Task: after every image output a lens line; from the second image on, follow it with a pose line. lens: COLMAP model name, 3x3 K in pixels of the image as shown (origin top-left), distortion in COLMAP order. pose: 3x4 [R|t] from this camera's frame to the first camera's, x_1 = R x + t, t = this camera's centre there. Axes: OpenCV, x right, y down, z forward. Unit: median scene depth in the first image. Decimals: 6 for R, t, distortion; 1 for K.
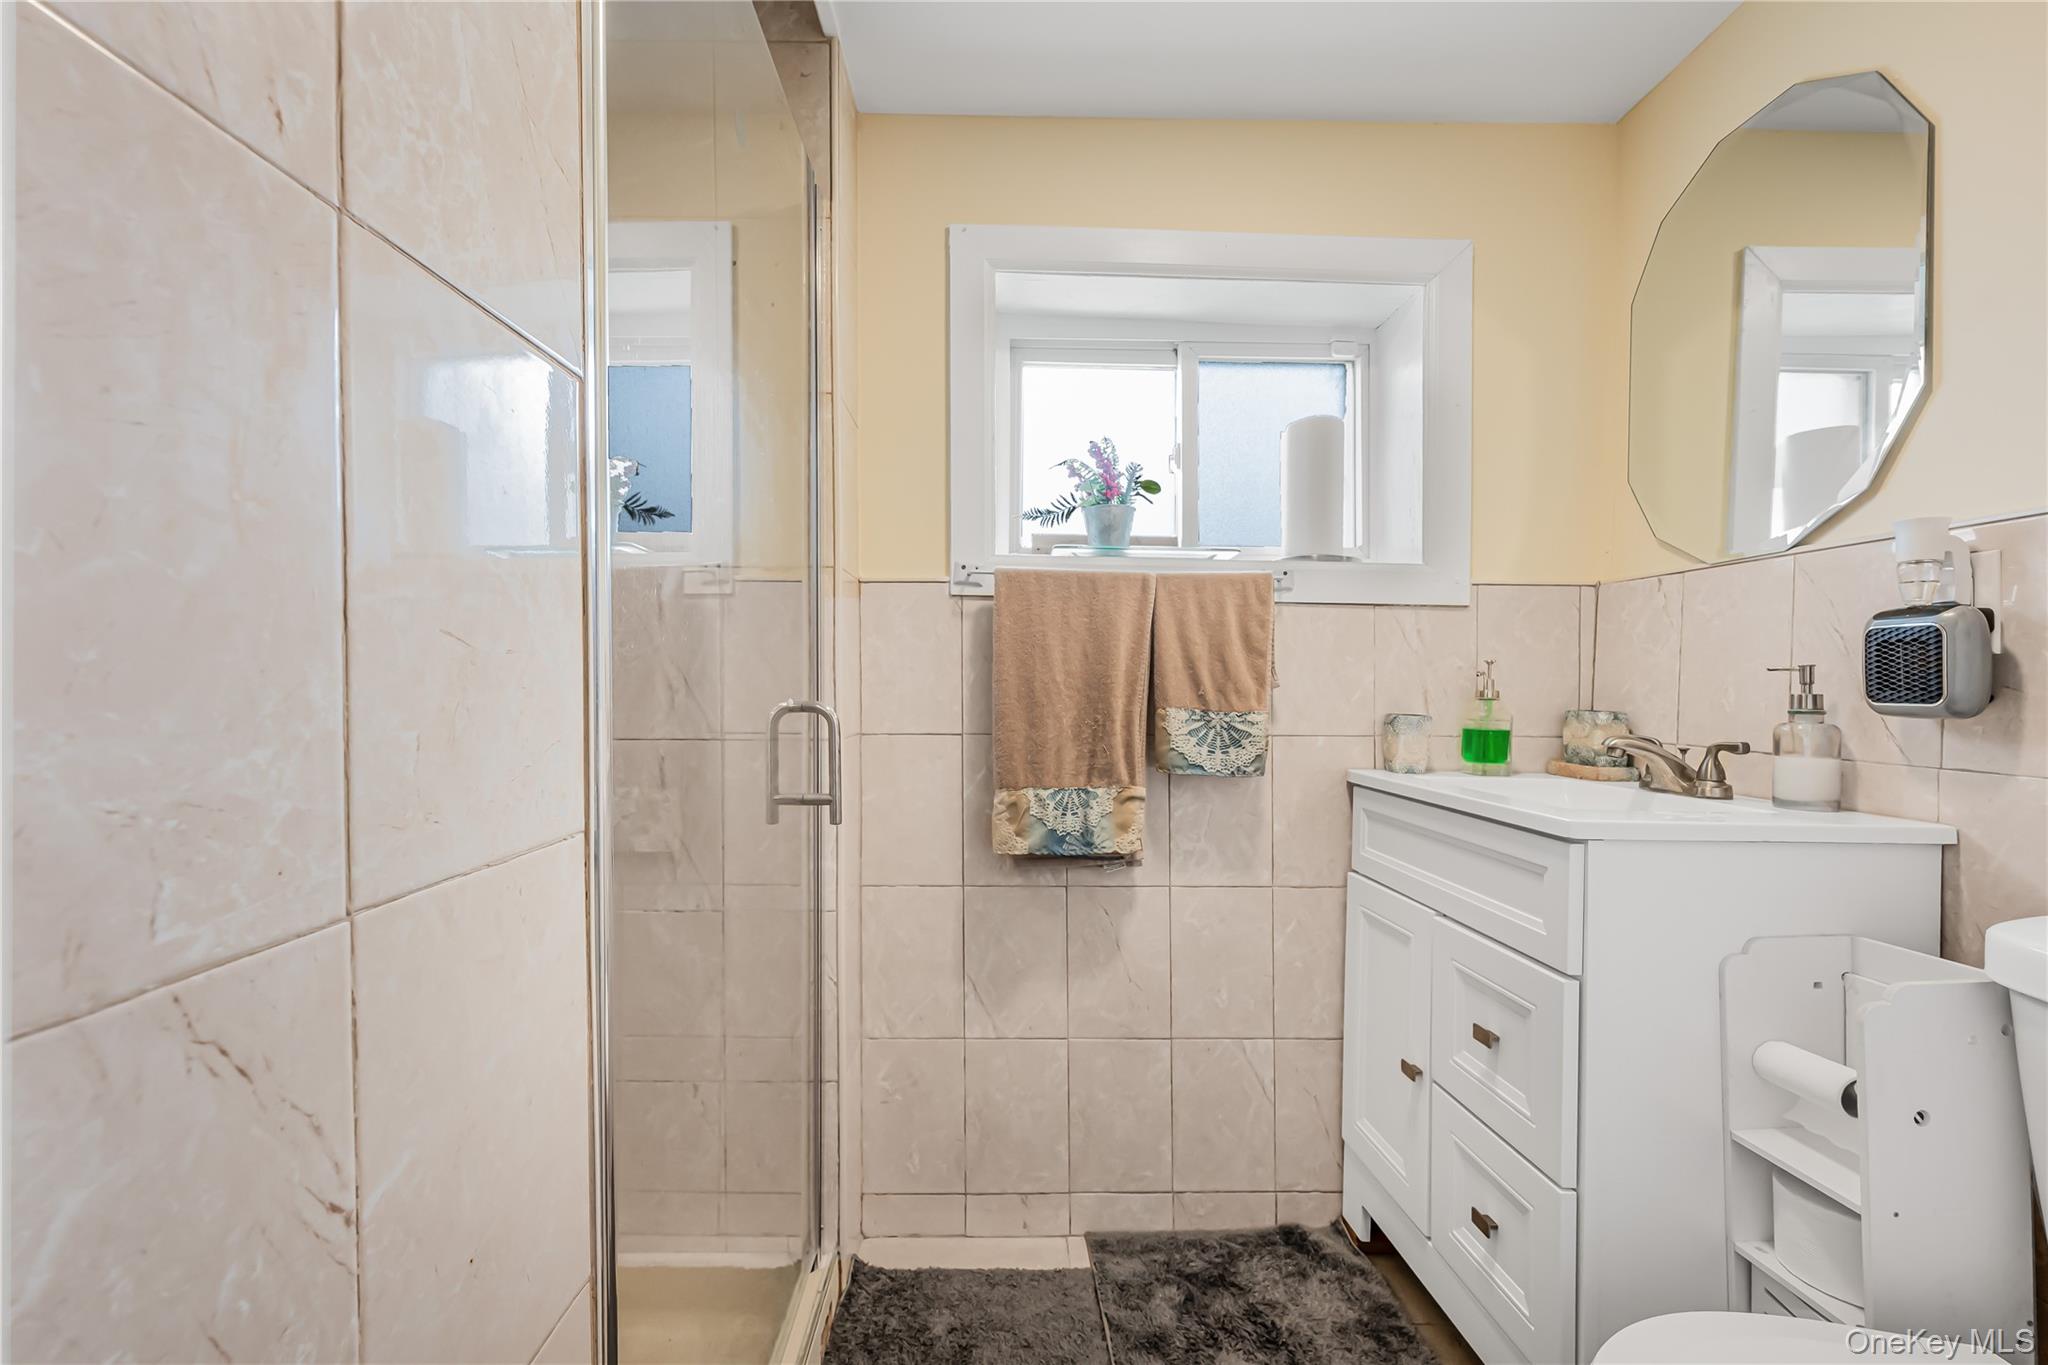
lens RADIAL K [[850.3, 0, 1011.2], [0, 850.3, 693.5], [0, 0, 1]] dist [0.007340, -0.000467]
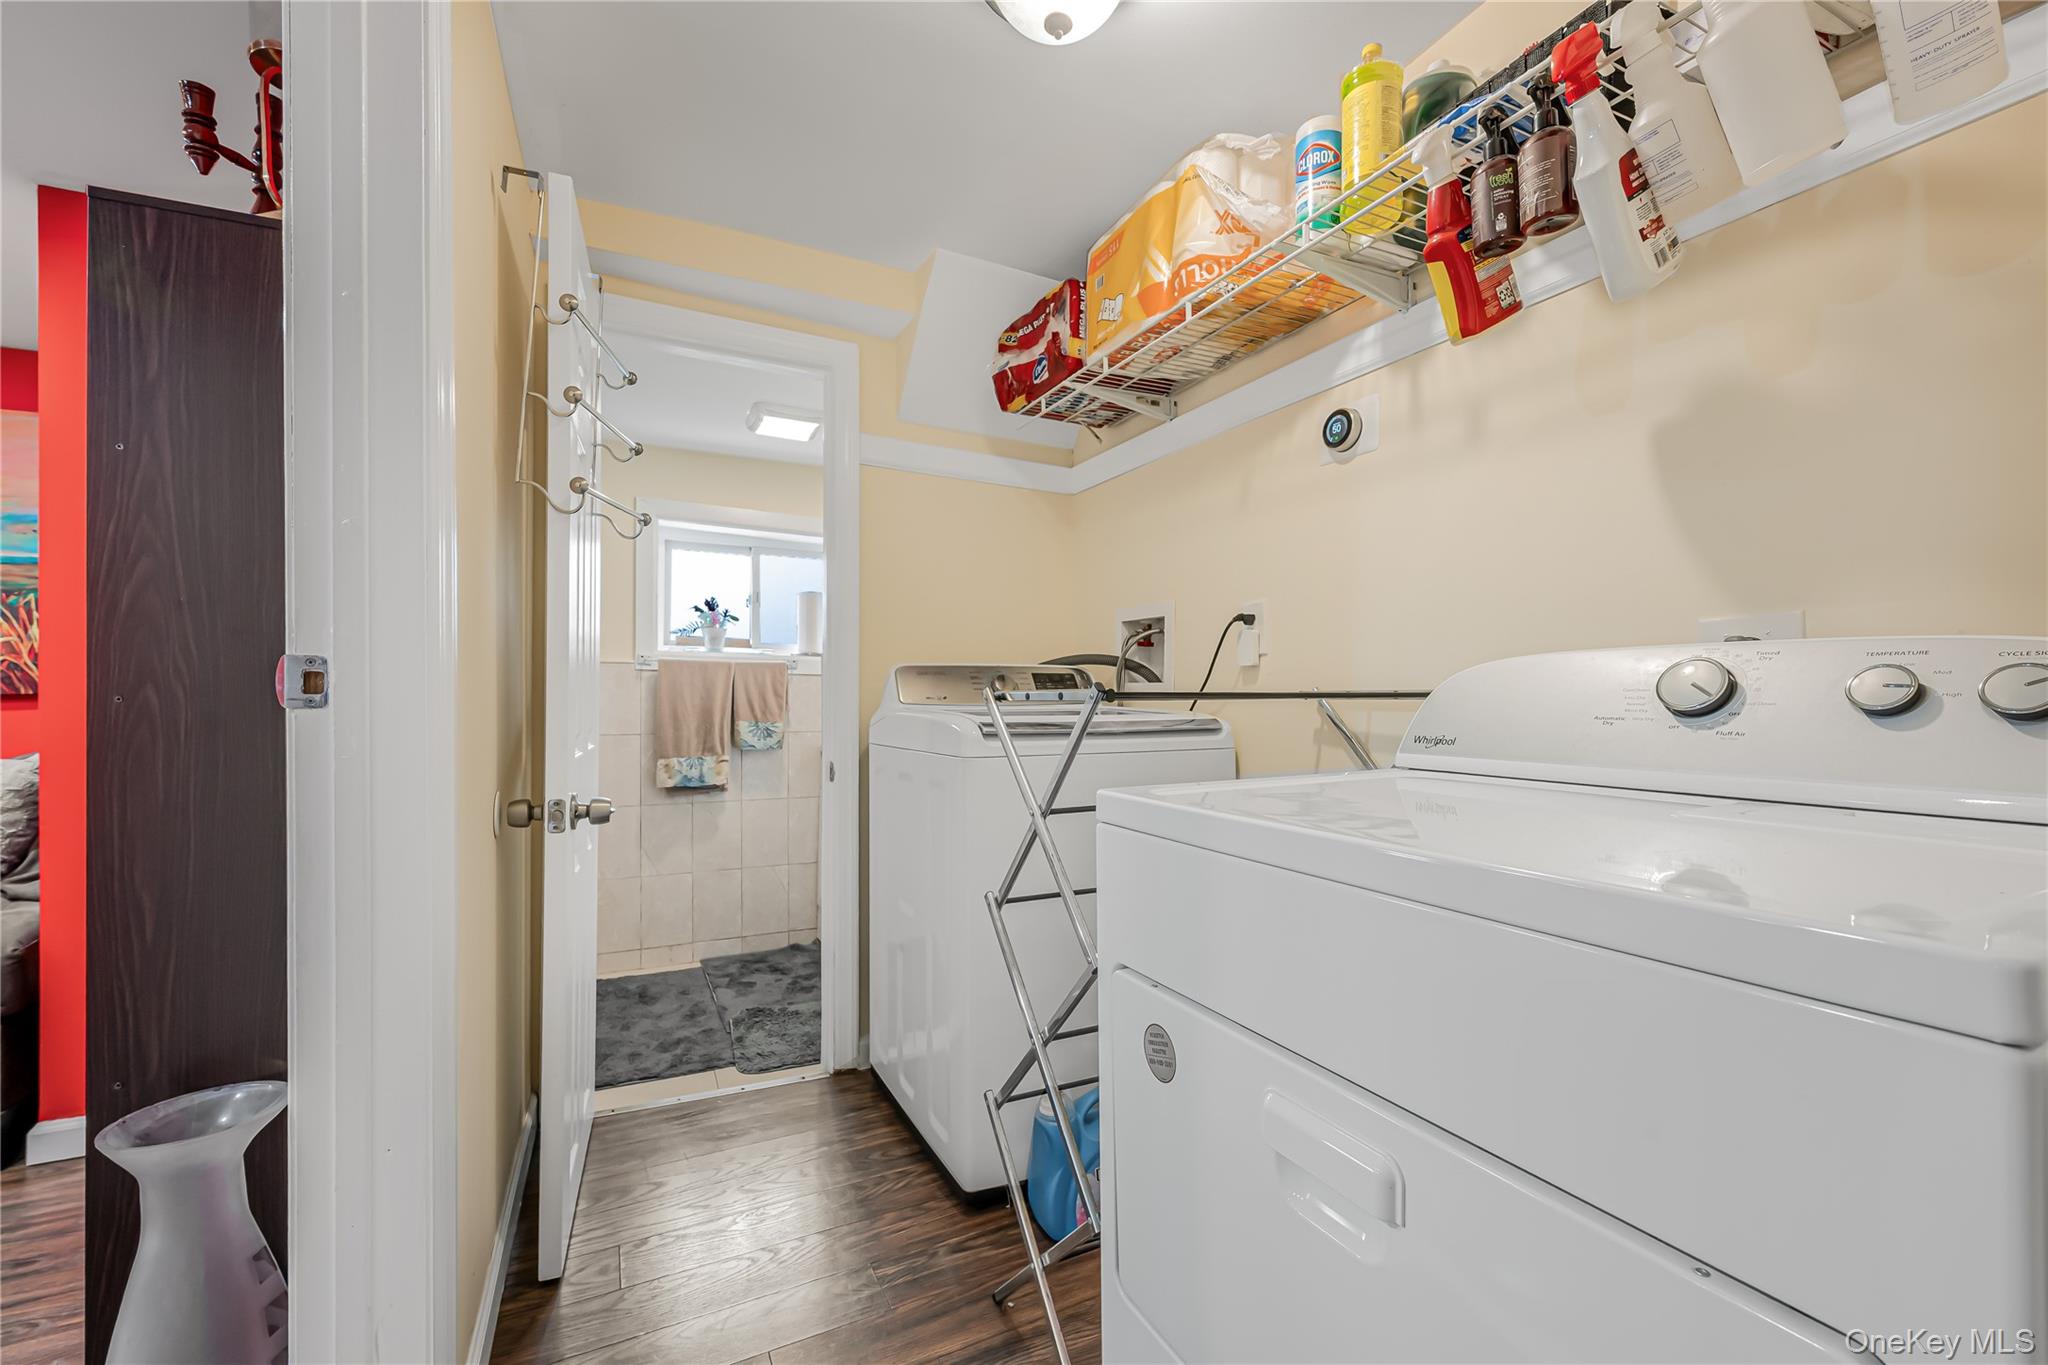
lens RADIAL K [[850.3, 0, 1005.2], [0, 850.3, 682.8], [0, 0, 1]] dist [0.007340, -0.000467]
pose [[0.919171, 0.006076, 0.393812, -0.060387], [-0.000118, 0.999885, -0.015152, -0.050120], [-0.393859, 0.013881, 0.919066, -1.366705]]
